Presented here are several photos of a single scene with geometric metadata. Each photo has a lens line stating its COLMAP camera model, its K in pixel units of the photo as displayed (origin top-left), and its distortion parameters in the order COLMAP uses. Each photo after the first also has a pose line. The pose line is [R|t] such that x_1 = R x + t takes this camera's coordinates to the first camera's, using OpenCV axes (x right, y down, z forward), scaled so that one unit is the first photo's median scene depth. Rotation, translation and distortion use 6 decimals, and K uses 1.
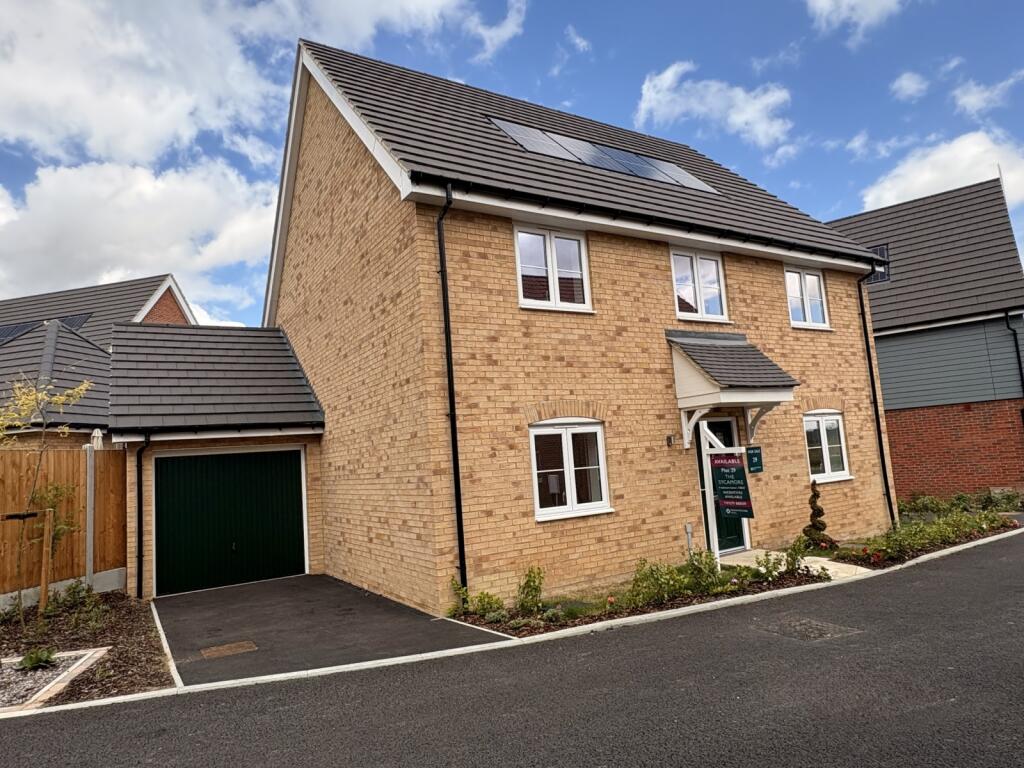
lens RADIAL K [[615.4, 0, 518.3], [0, 615.4, 383.5], [0, 0, 1]] dist [0.004629, -0.000406]
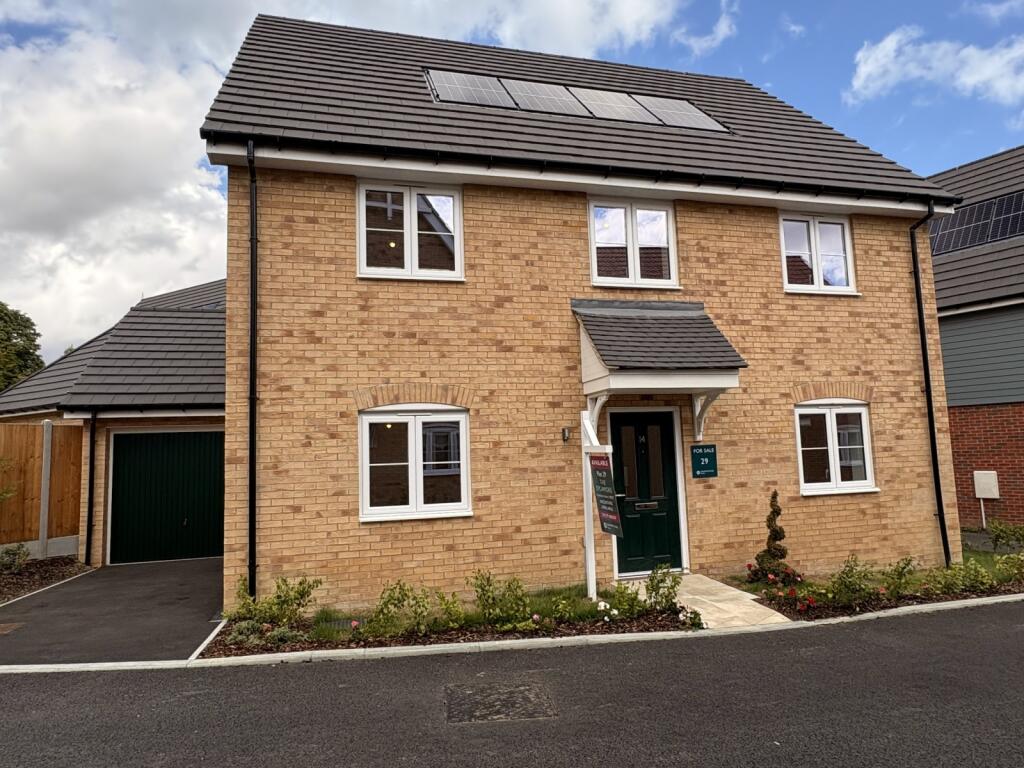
lens RADIAL K [[615.4, 0, 509.4], [0, 615.4, 384.2], [0, 0, 1]] dist [0.004629, -0.000406]
pose [[0.958742, 0.008548, -0.284148, 0.408146], [-0.001194, 0.999660, 0.026046, 0.005162], [0.284274, -0.024632, 0.958427, 0.192303]]
